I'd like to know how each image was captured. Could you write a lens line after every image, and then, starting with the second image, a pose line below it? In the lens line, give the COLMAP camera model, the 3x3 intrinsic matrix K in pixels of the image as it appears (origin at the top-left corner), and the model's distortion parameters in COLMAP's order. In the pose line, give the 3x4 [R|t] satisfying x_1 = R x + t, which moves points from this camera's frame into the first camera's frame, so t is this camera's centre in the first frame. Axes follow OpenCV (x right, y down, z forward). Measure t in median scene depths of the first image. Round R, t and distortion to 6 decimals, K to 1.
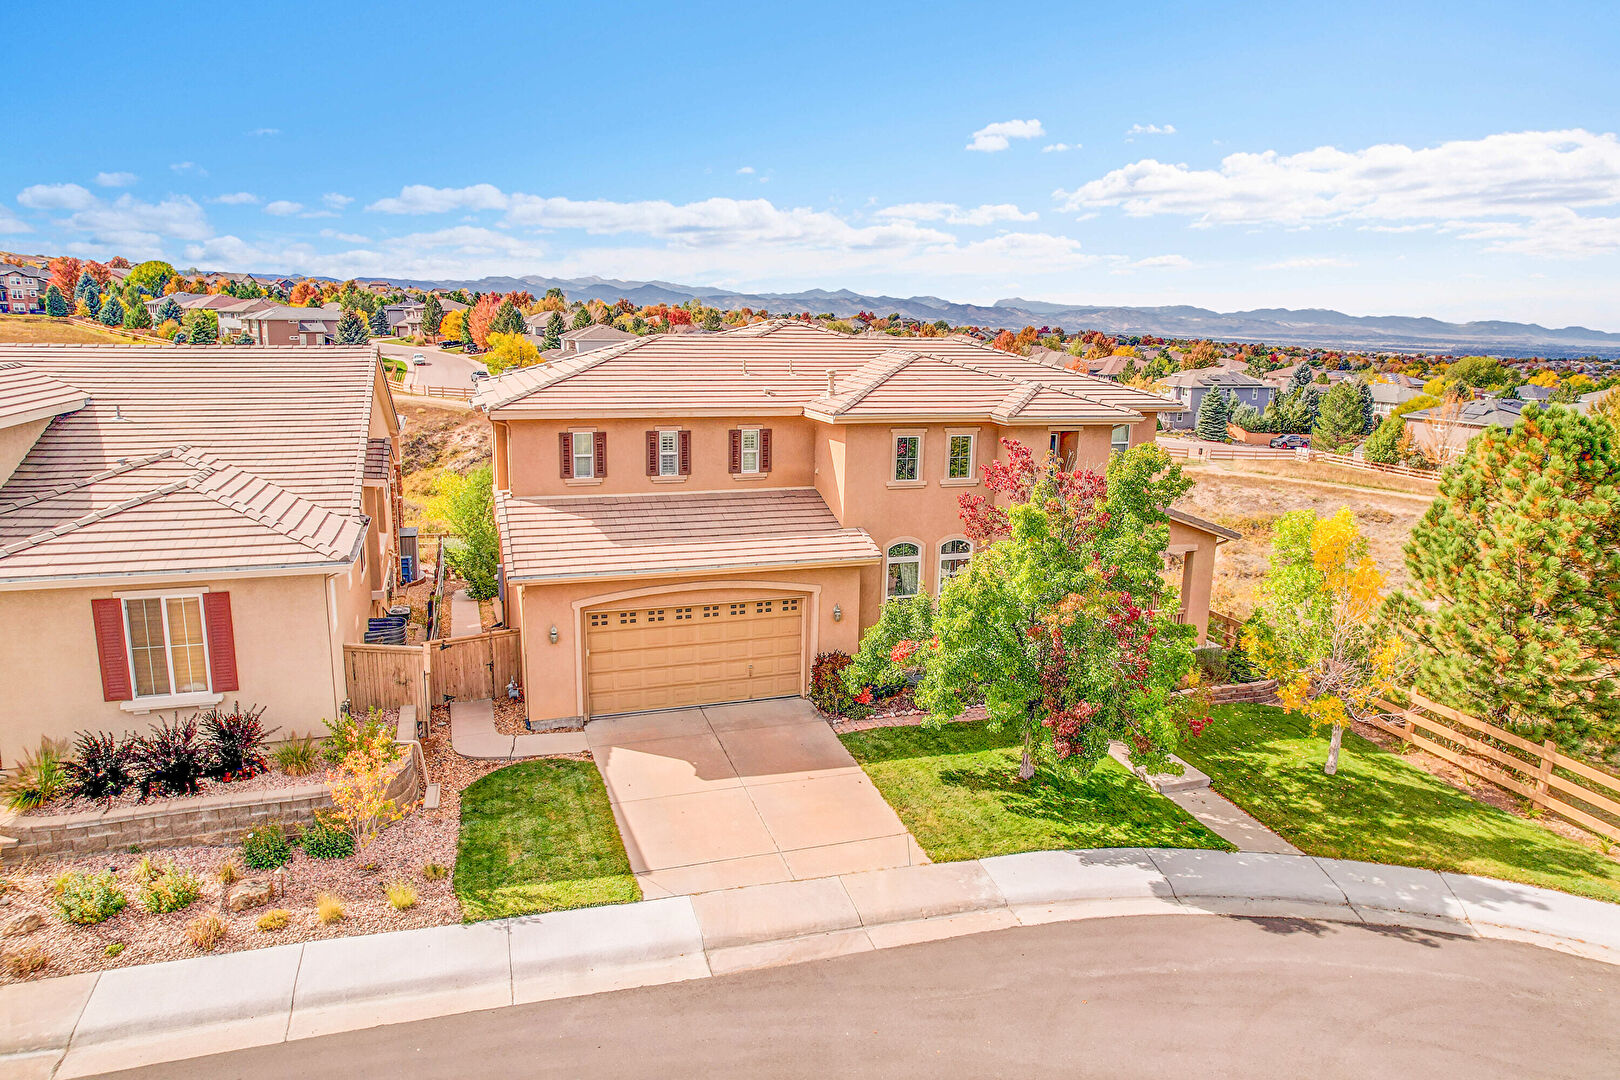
lens RADIAL K [[1034.6, 0, 806.5], [0, 1034.6, 537.0], [0, 0, 1]] dist [-0.076479, 0.065407]
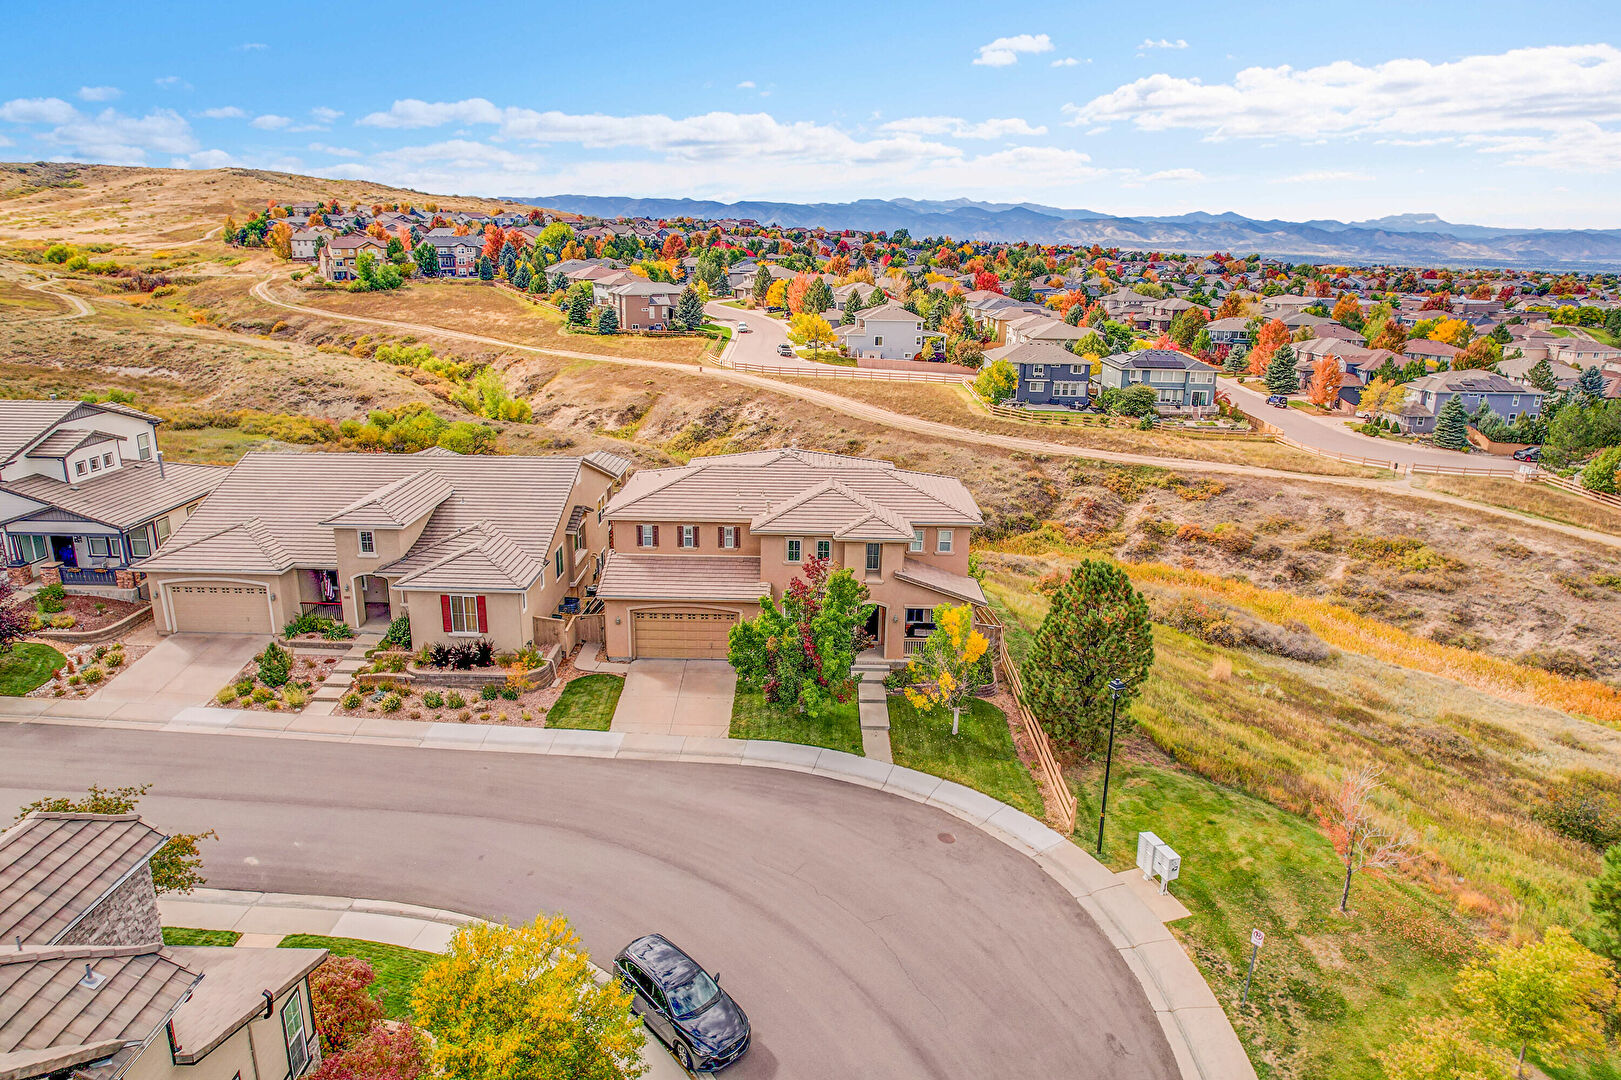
lens RADIAL K [[1035.2, 0, 805.9], [0, 1035.2, 535.6], [0, 0, 1]] dist [-0.076479, 0.065407]
pose [[0.941585, 0.089829, -0.324573, 0.833336], [-0.067064, 0.994481, 0.080682, -0.291308], [0.330030, -0.054201, 0.942413, -0.961483]]
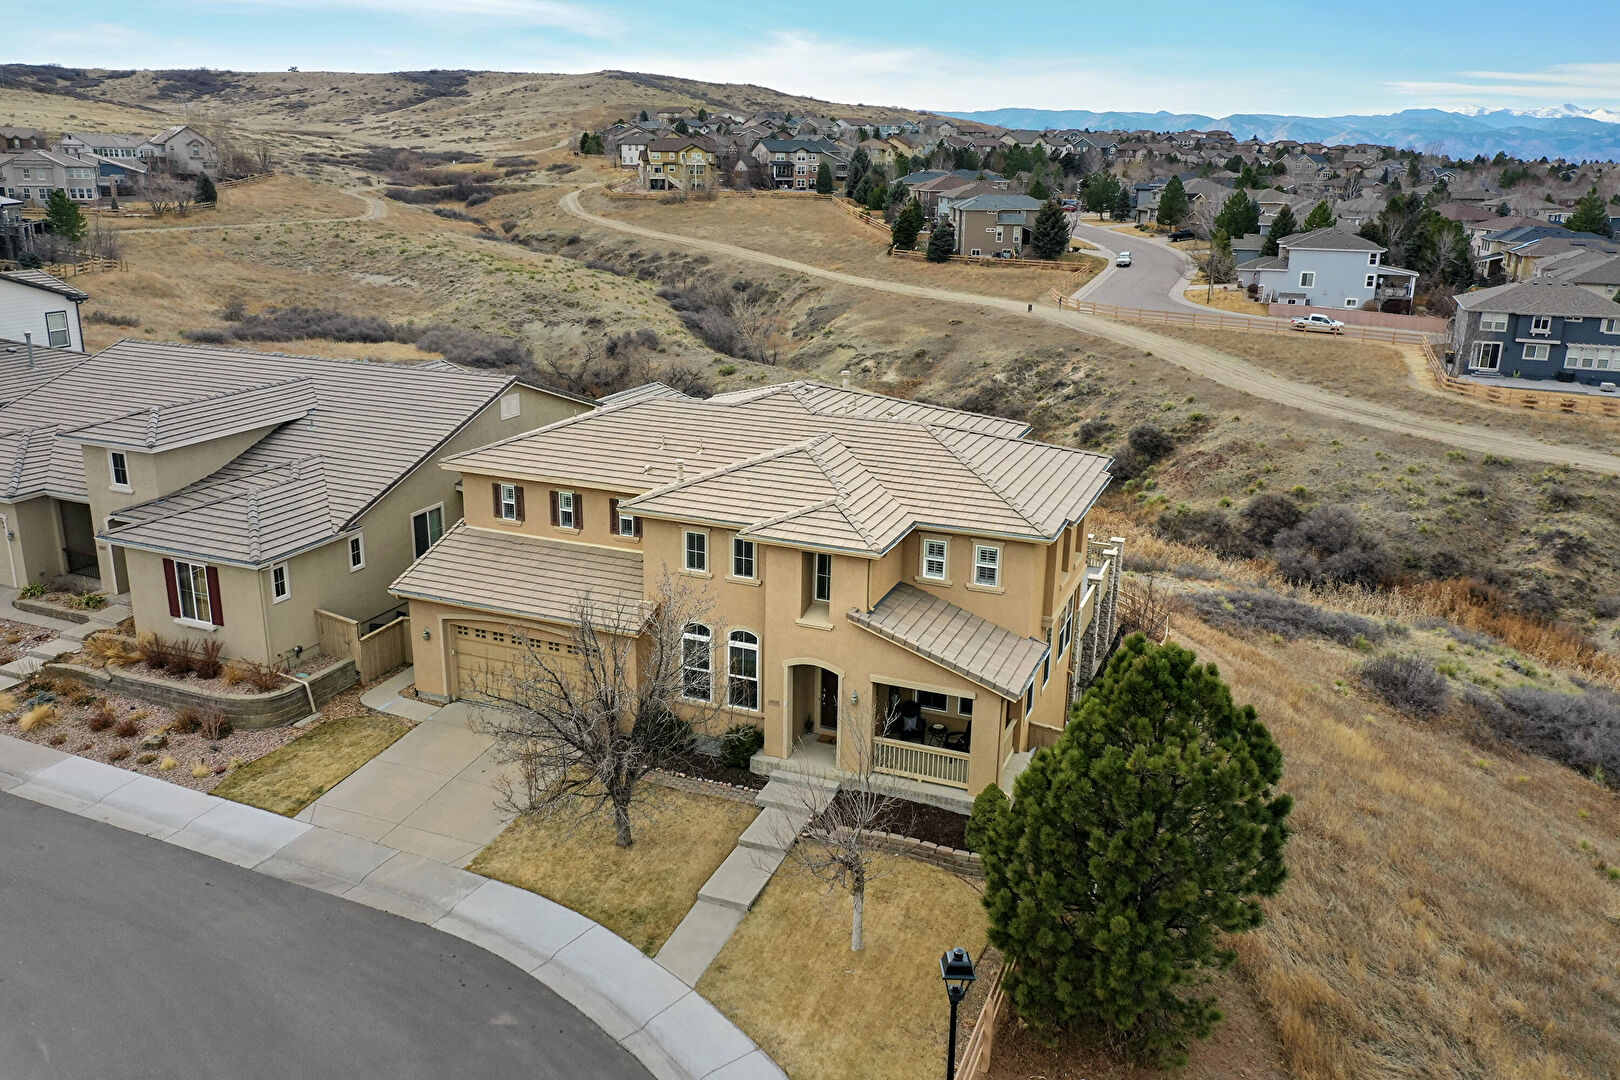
lens RADIAL K [[1273.6, 0, 802.5], [0, 1273.6, 540.7], [0, 0, 1]] dist [-0.005820, 0.008300]
pose [[0.754513, 0.183677, -0.630057, 1.145630], [-0.135500, 0.982951, 0.124289, -0.297535], [0.642144, -0.008405, 0.766538, 0.011351]]
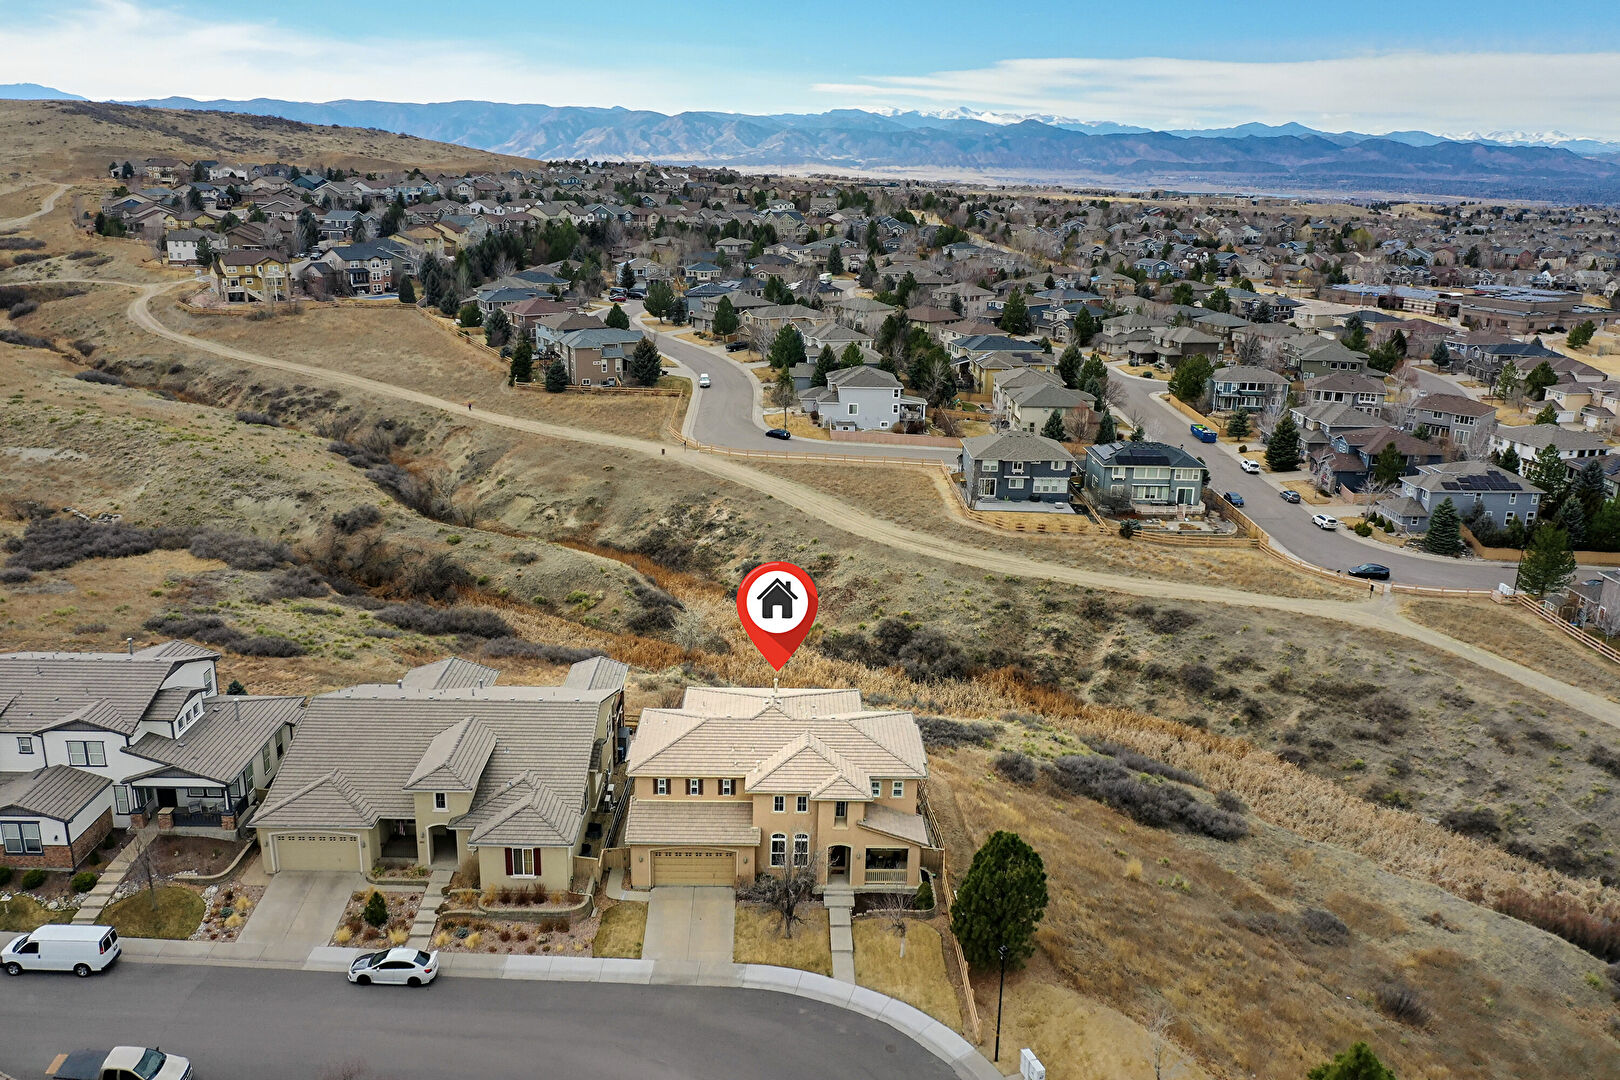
lens RADIAL K [[1273.6, 0, 803.7], [0, 1273.6, 539.7], [0, 0, 1]] dist [-0.005820, 0.008300]
pose [[0.950604, 0.089049, -0.297358, 1.129056], [-0.065135, 0.993863, 0.089403, -1.102620], [0.303495, -0.065619, 0.950571, -2.121487]]
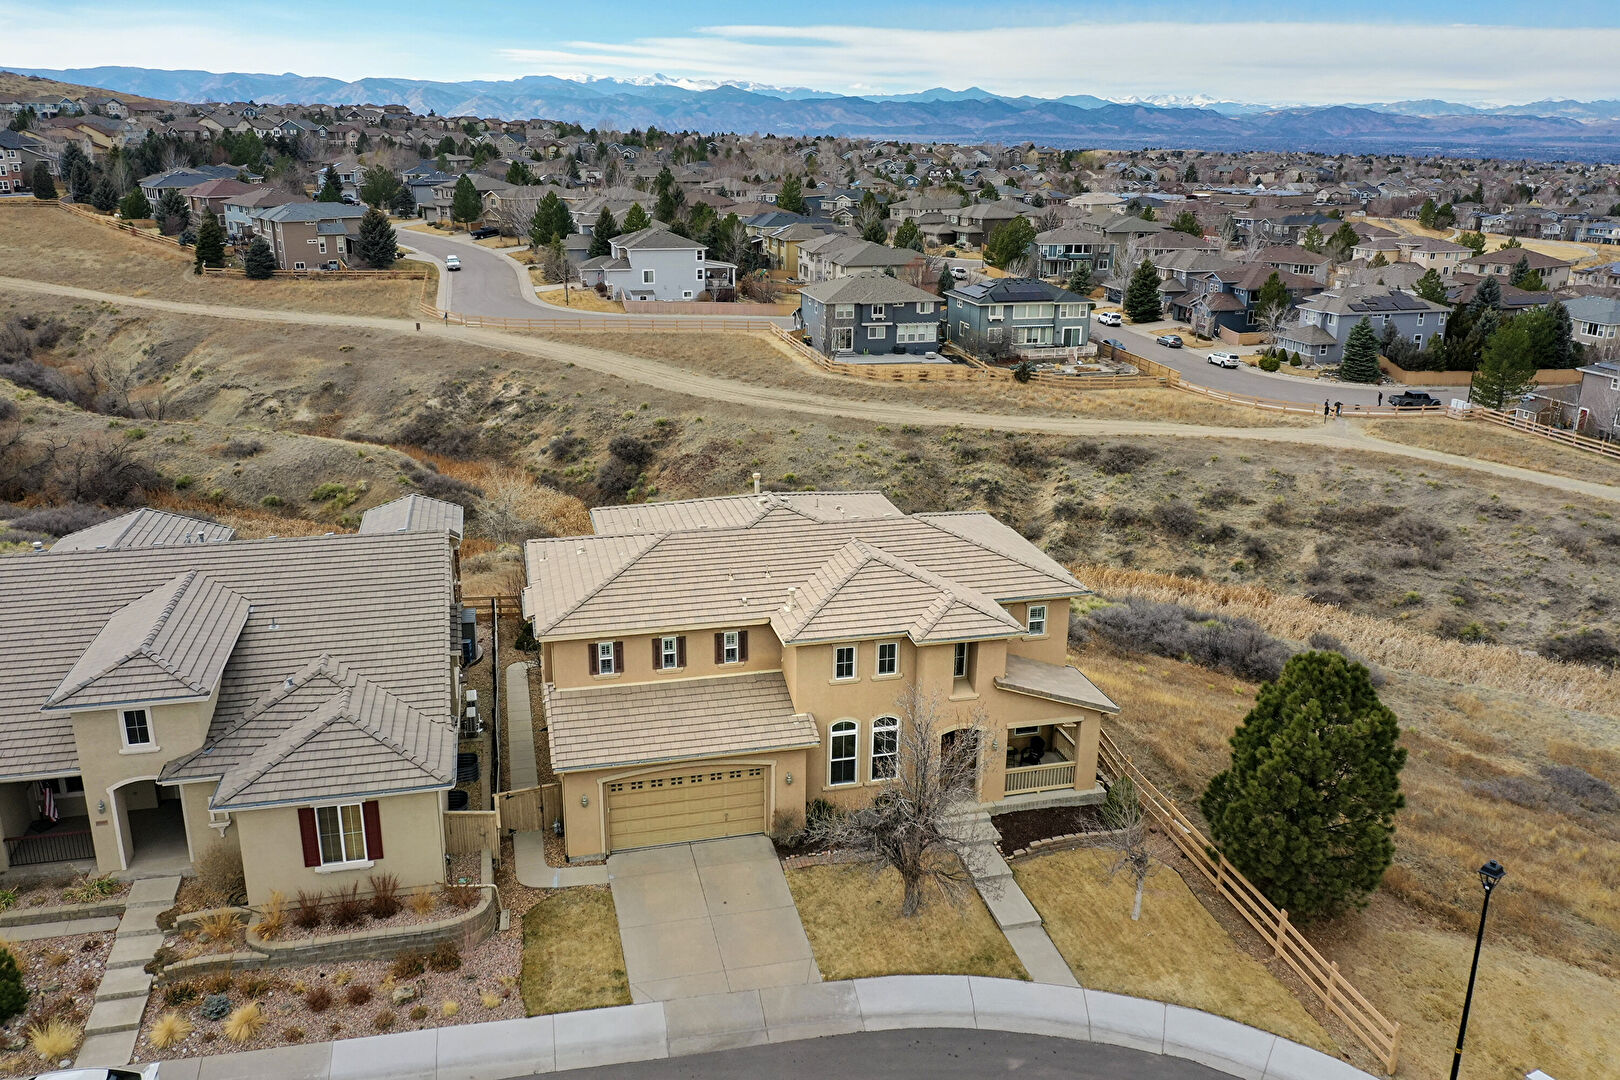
lens RADIAL K [[1273.6, 0, 805.8], [0, 1273.6, 540.9], [0, 0, 1]] dist [-0.005820, 0.008300]
pose [[0.995989, 0.017361, -0.087772, 0.204867], [-0.008056, 0.994410, 0.105278, -0.438930], [0.089109, -0.104149, 0.990562, -0.672804]]
